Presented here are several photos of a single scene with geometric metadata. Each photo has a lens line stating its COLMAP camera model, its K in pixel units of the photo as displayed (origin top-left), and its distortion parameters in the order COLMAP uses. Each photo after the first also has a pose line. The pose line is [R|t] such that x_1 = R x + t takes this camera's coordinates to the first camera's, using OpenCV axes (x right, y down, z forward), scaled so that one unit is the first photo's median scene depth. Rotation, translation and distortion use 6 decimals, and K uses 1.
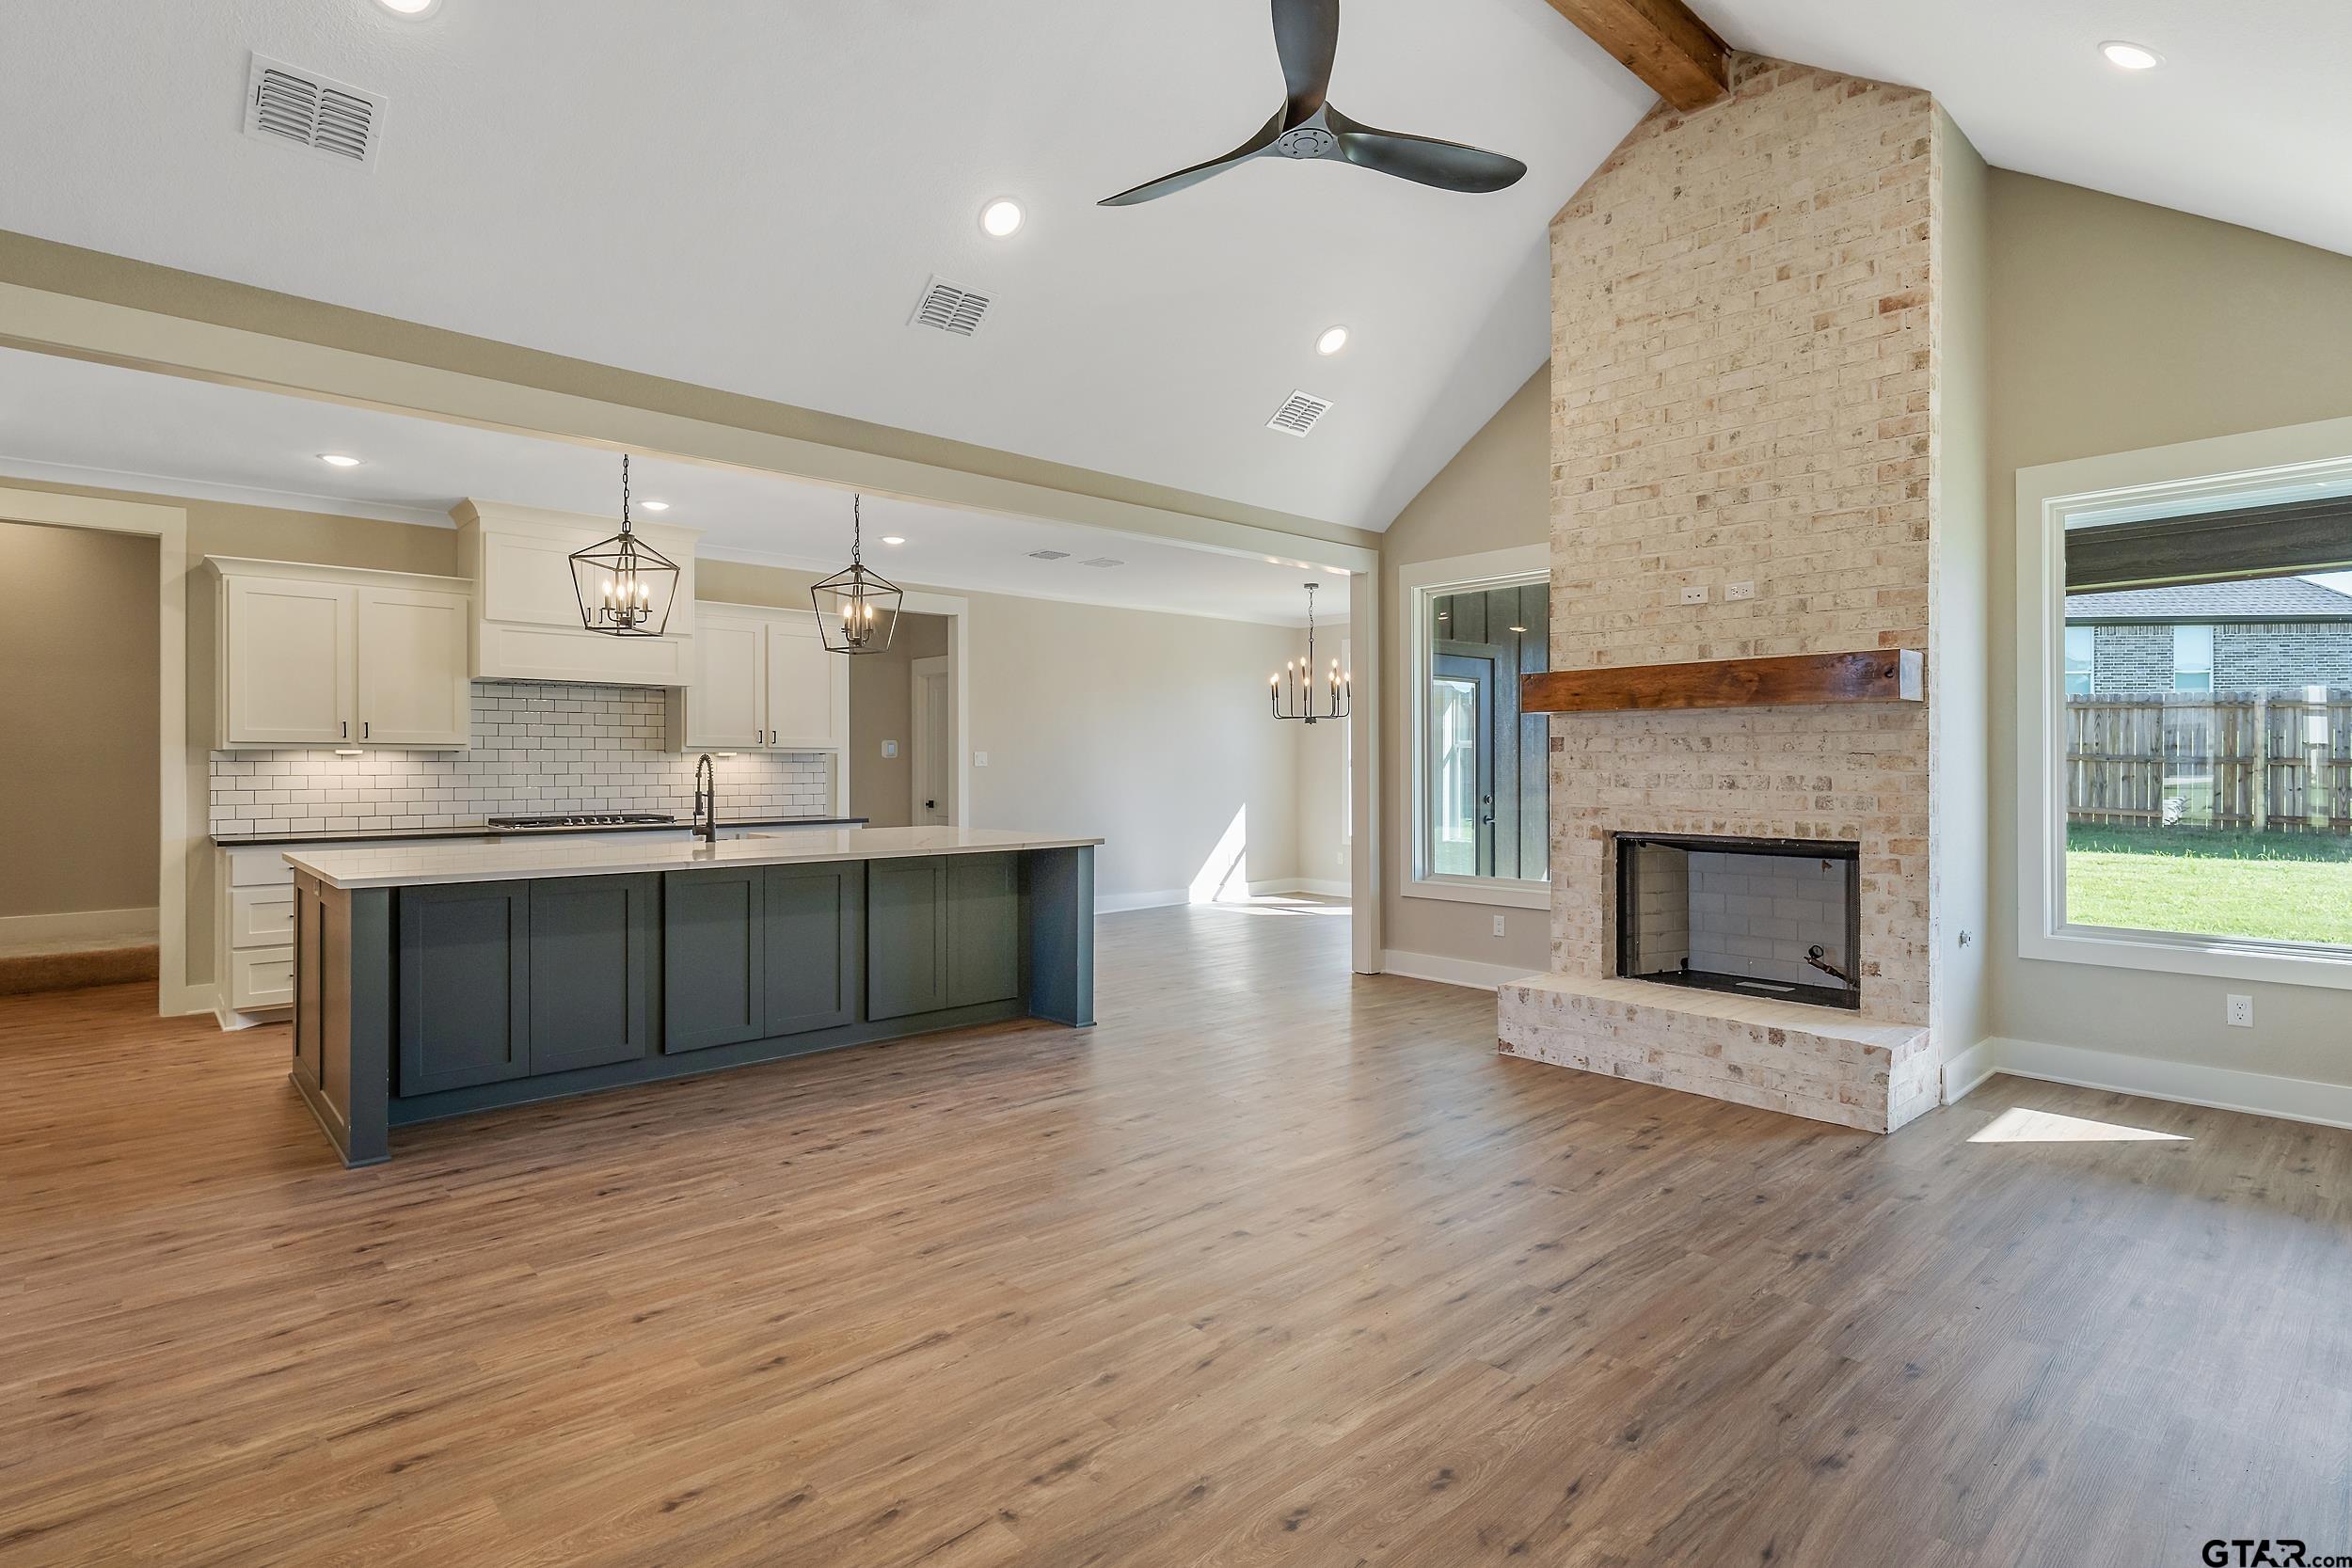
lens RADIAL K [[1161.0, 0, 1170.3], [0, 1161.0, 767.7], [0, 0, 1]] dist [-0.000699, 0.000026]
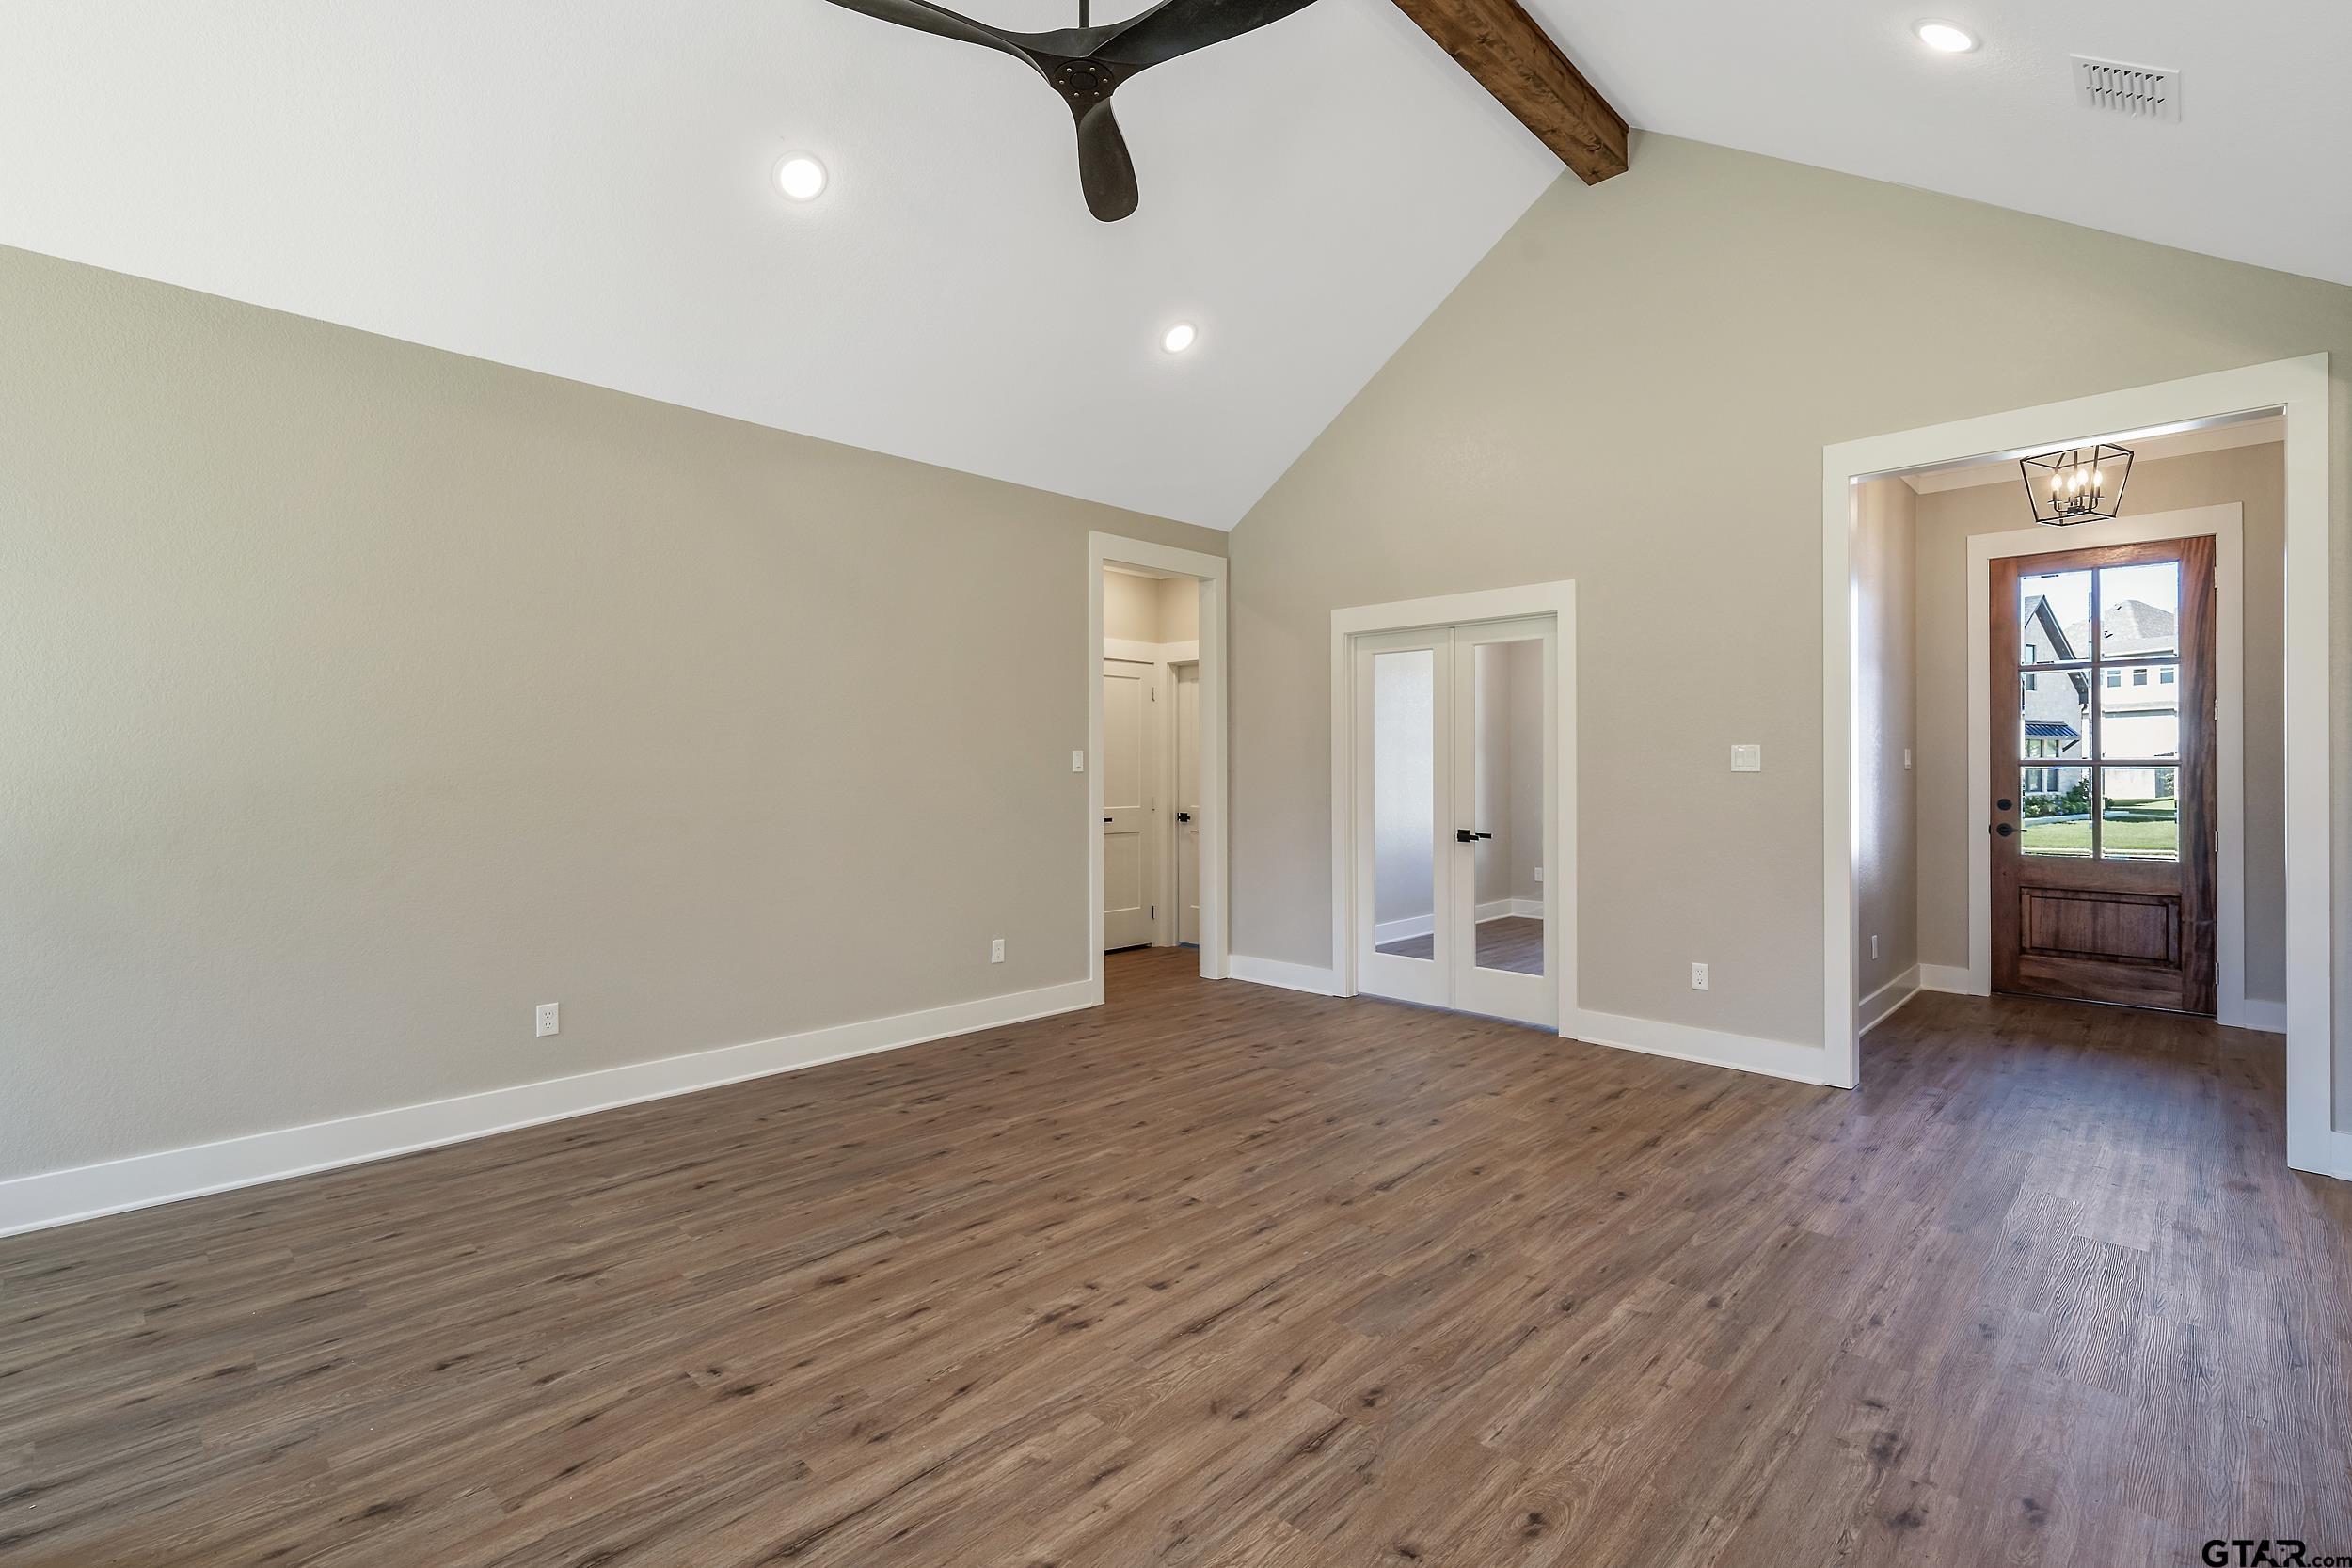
lens RADIAL K [[1061.8, 0, 1176.0], [0, 1061.8, 762.9], [0, 0, 1]] dist [0.000396, -0.000492]
pose [[-0.998455, 0.001924, -0.055541, 0.062538], [0.001994, 0.999997, -0.001214, -0.005411], [0.055539, -0.001323, -0.998456, 1.243405]]
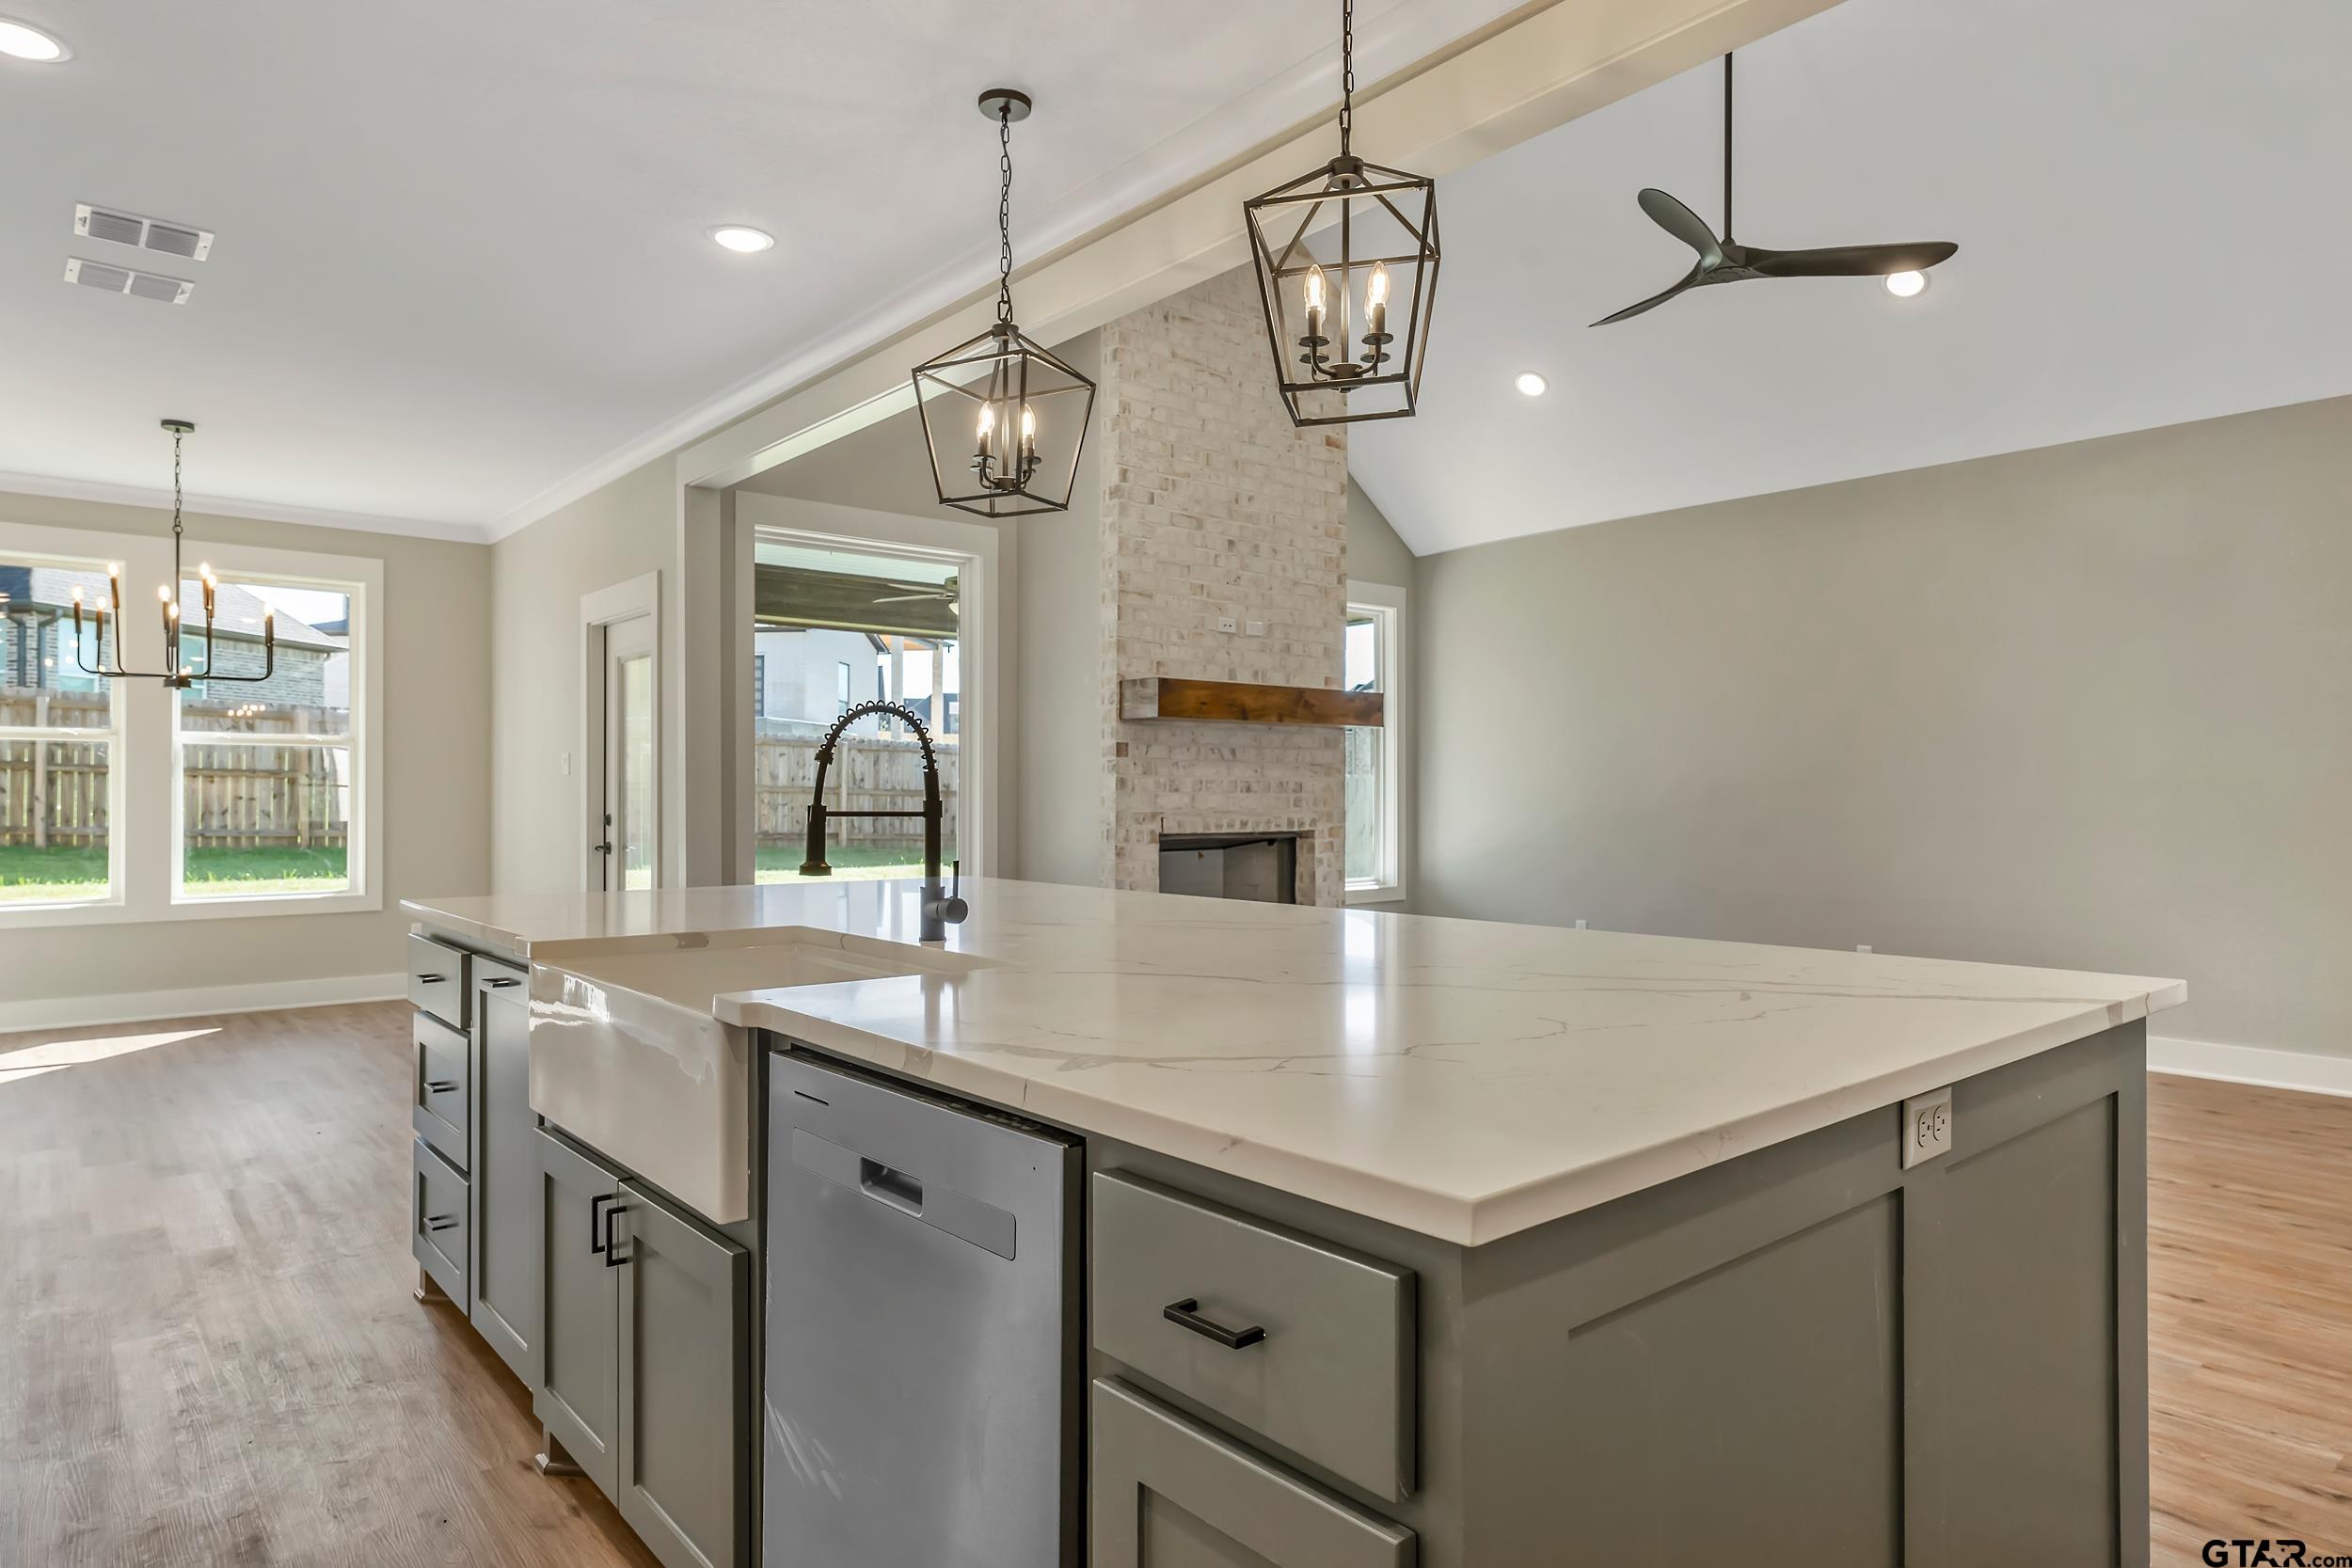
lens RADIAL K [[1373.0, 0, 1179.3], [0, 1373.0, 796.0], [0, 0, 1]] dist [0.005285, -0.001342]
pose [[0.038039, -0.002155, 0.999274, -0.965783], [0.001352, 0.999997, 0.002105, 0.019529], [-0.999275, 0.001271, 0.038041, 1.052056]]
